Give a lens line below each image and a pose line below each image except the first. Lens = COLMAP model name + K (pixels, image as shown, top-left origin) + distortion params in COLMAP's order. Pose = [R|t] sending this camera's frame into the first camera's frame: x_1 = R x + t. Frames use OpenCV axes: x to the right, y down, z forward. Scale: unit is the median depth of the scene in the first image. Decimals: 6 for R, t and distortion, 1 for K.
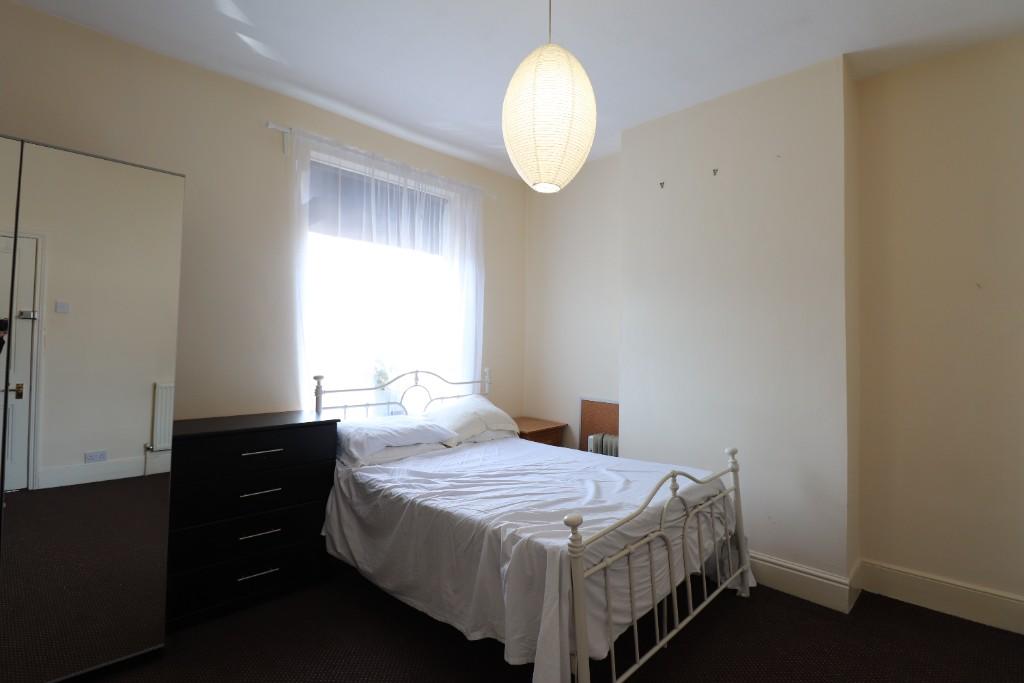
lens RADIAL K [[478.9, 0, 512.0], [0, 478.9, 341.5], [0, 0, 1]] dist [-0.001695, -0.000292]
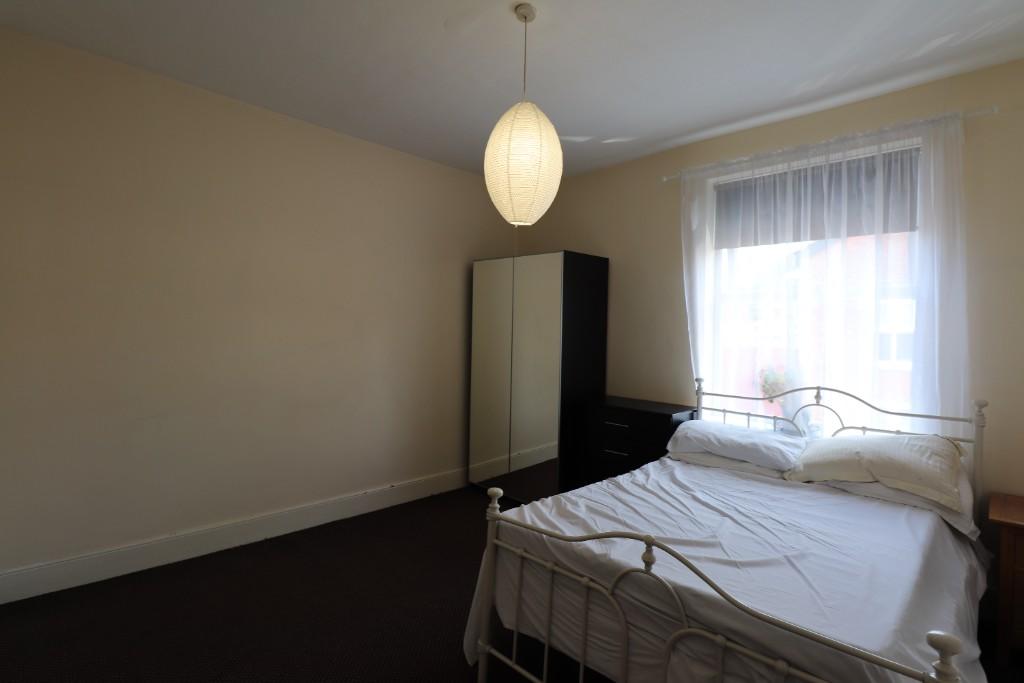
lens RADIAL K [[478.9, 0, 512.0], [0, 478.9, 341.5], [0, 0, 1]] dist [-0.001695, -0.000292]
pose [[0.022455, 0.006518, -0.999727, 0.661335], [-0.021715, 0.999746, 0.006031, -0.011114], [0.999512, 0.021573, 0.022590, 0.490169]]
